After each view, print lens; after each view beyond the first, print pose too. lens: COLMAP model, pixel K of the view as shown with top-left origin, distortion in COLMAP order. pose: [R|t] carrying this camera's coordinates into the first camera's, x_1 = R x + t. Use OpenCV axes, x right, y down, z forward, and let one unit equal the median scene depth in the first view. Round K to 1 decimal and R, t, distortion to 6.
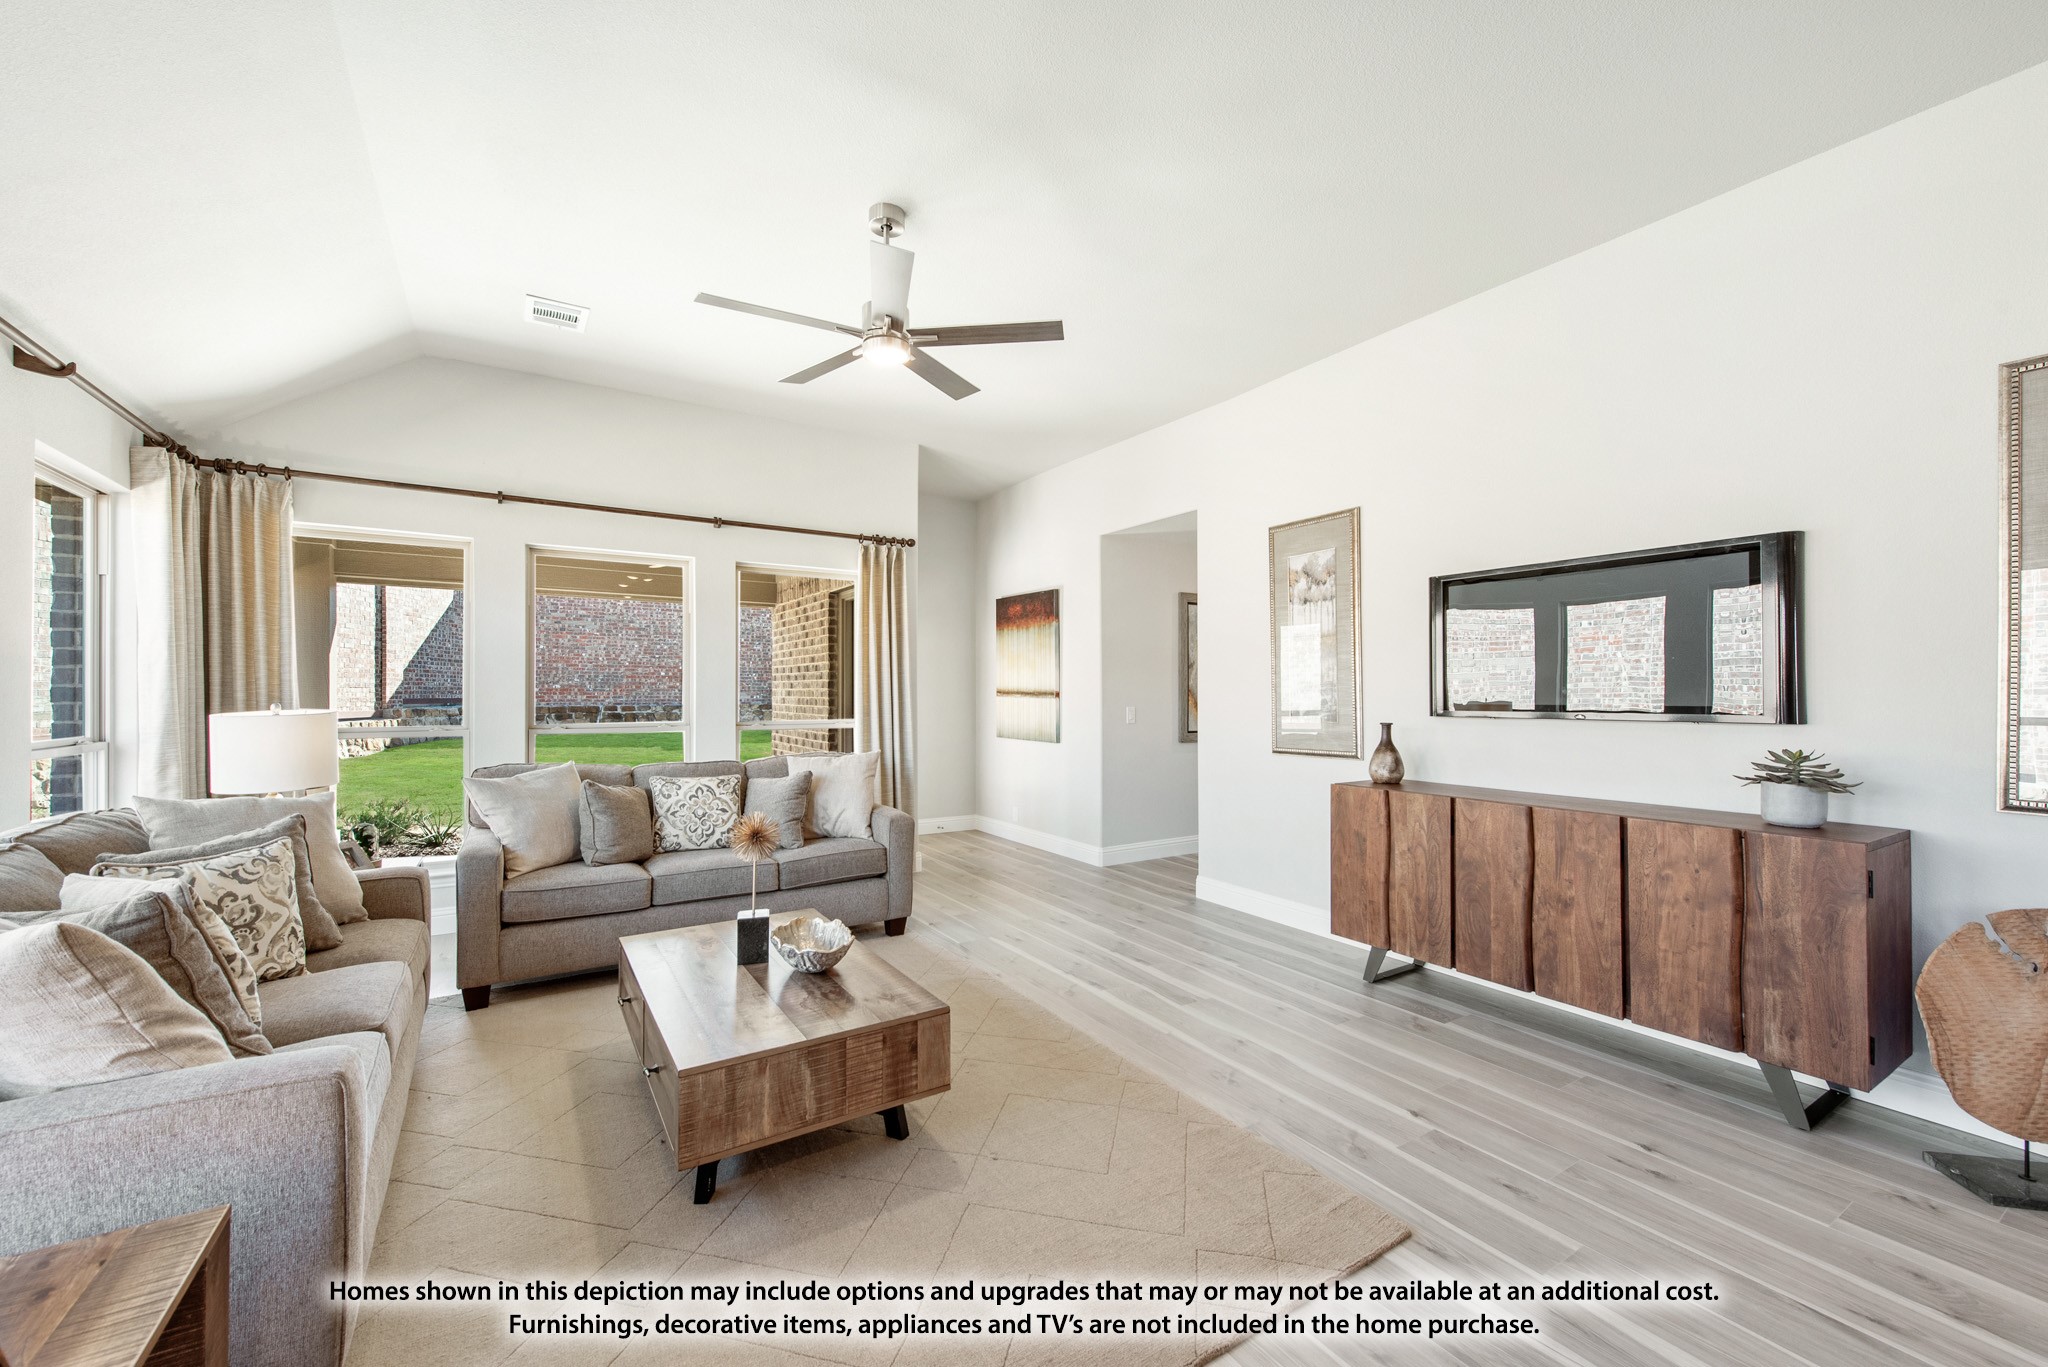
lens RADIAL K [[811.3, 0, 1027.8], [0, 811.3, 685.4], [0, 0, 1]] dist [0.009307, -0.000743]
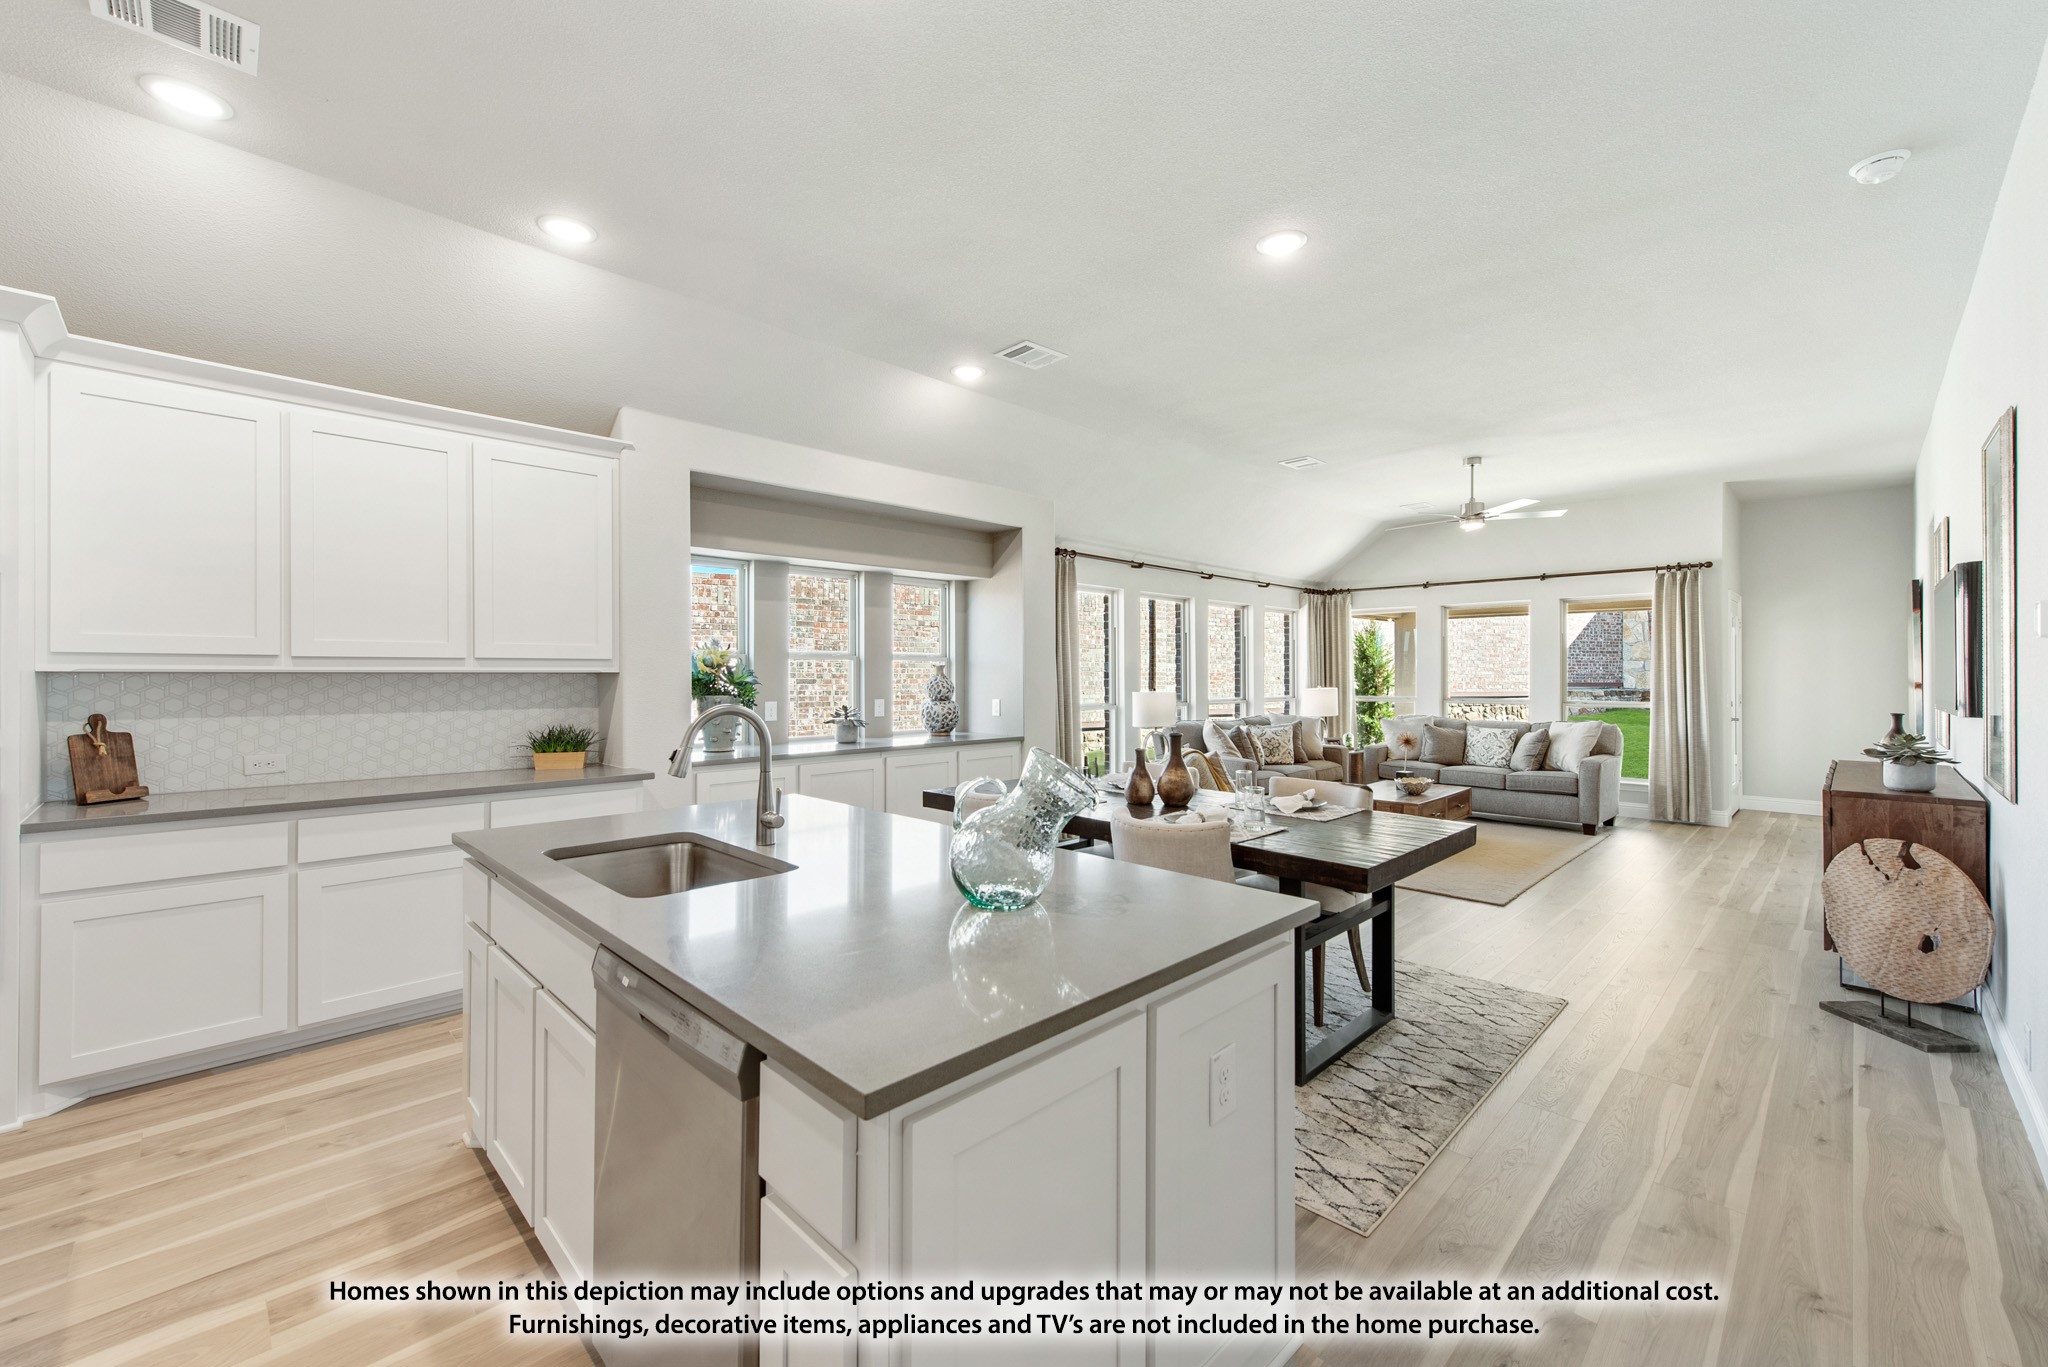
lens RADIAL K [[811.3, 0, 1033.6], [0, 811.3, 674.5], [0, 0, 1]] dist [0.009307, -0.000743]
pose [[0.216108, -0.000605, -0.976369, 1.251207], [0.009439, 0.999954, 0.001470, -0.022388], [0.976324, -0.009533, 0.216104, -0.440568]]
